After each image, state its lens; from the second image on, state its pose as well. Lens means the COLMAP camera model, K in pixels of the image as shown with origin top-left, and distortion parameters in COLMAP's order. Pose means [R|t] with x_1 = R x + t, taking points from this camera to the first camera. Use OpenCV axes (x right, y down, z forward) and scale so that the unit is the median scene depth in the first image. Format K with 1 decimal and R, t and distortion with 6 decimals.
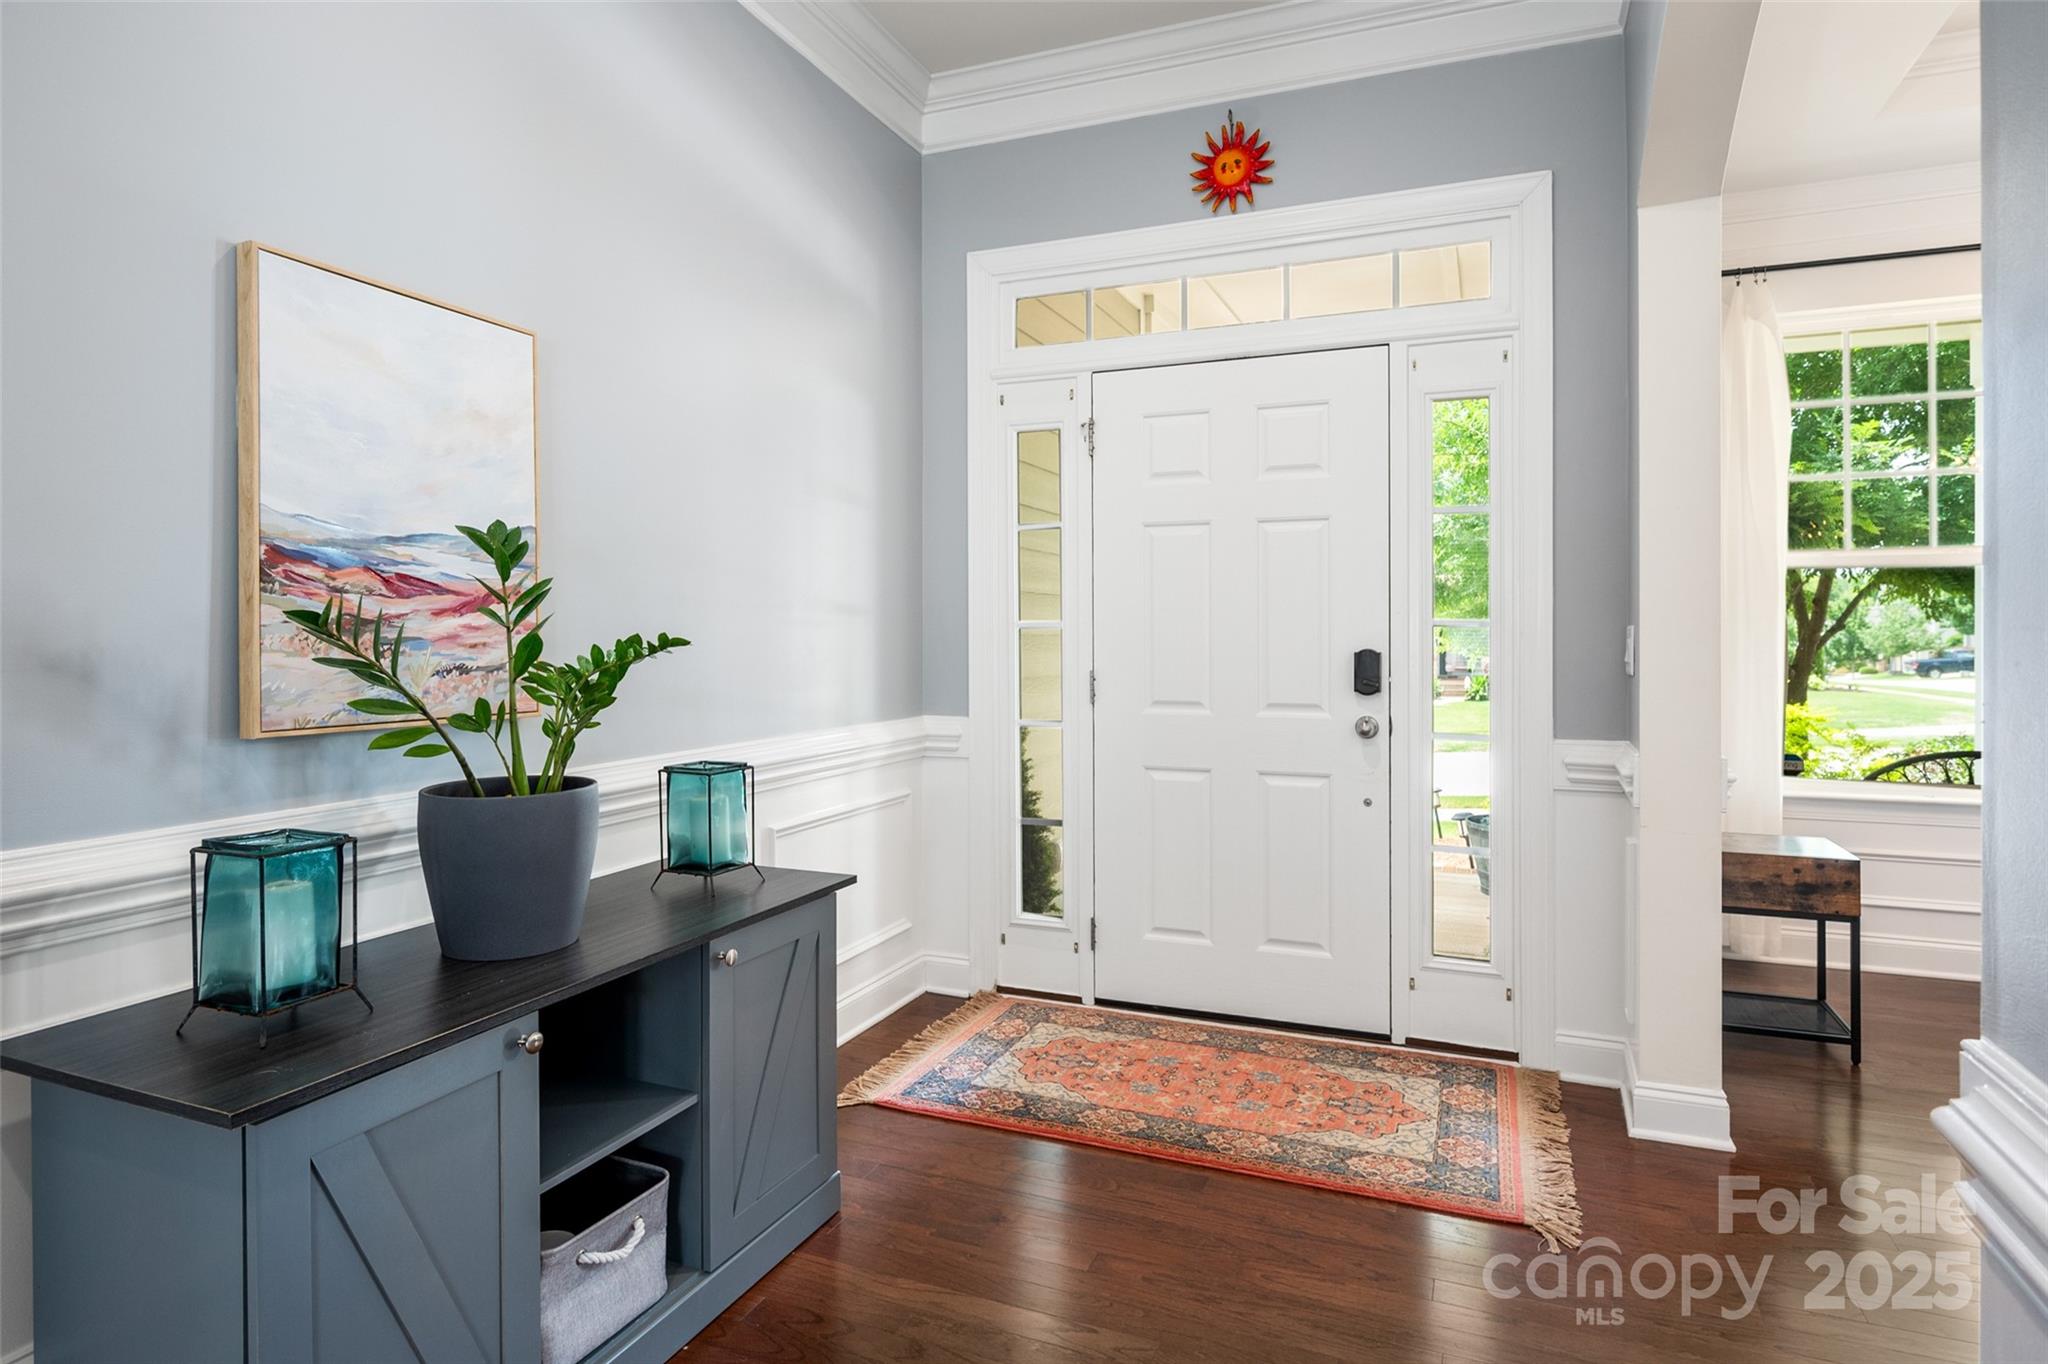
lens RADIAL K [[1119.9, 0, 1025.2], [0, 1119.9, 633.7], [0, 0, 1]] dist [0.003177, 0.000259]
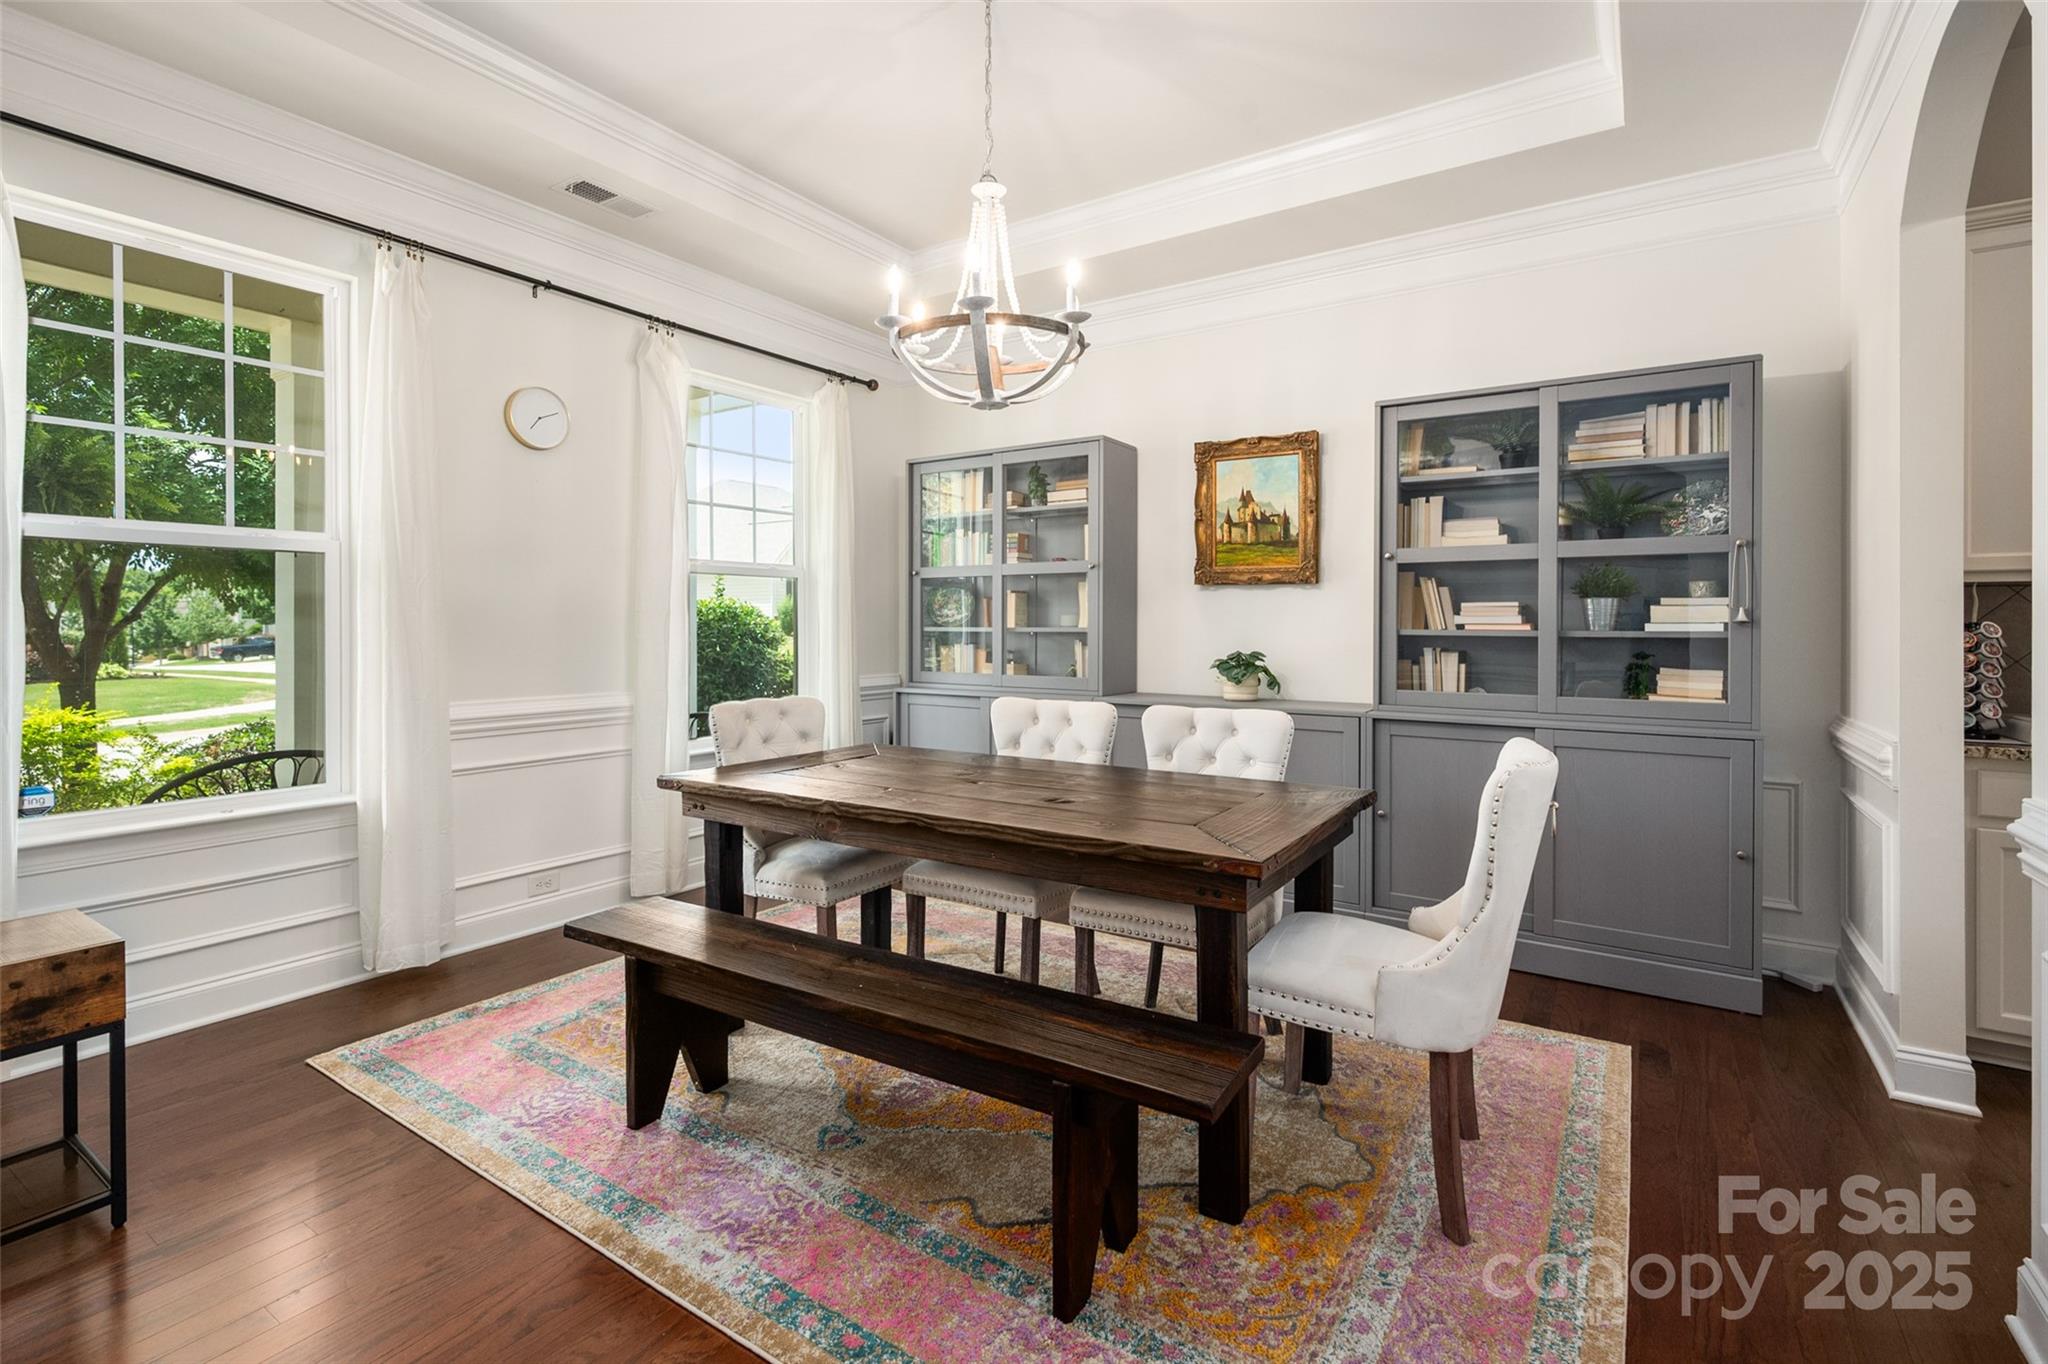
lens RADIAL K [[935.1, 0, 1040.1], [0, 935.1, 633.5], [0, 0, 1]] dist [0.003977, 0.000458]
pose [[0.181430, -0.011628, 0.983335, 0.184353], [0.000705, 0.999931, 0.011694, -0.001300], [-0.983404, -0.001429, 0.181426, 0.221687]]
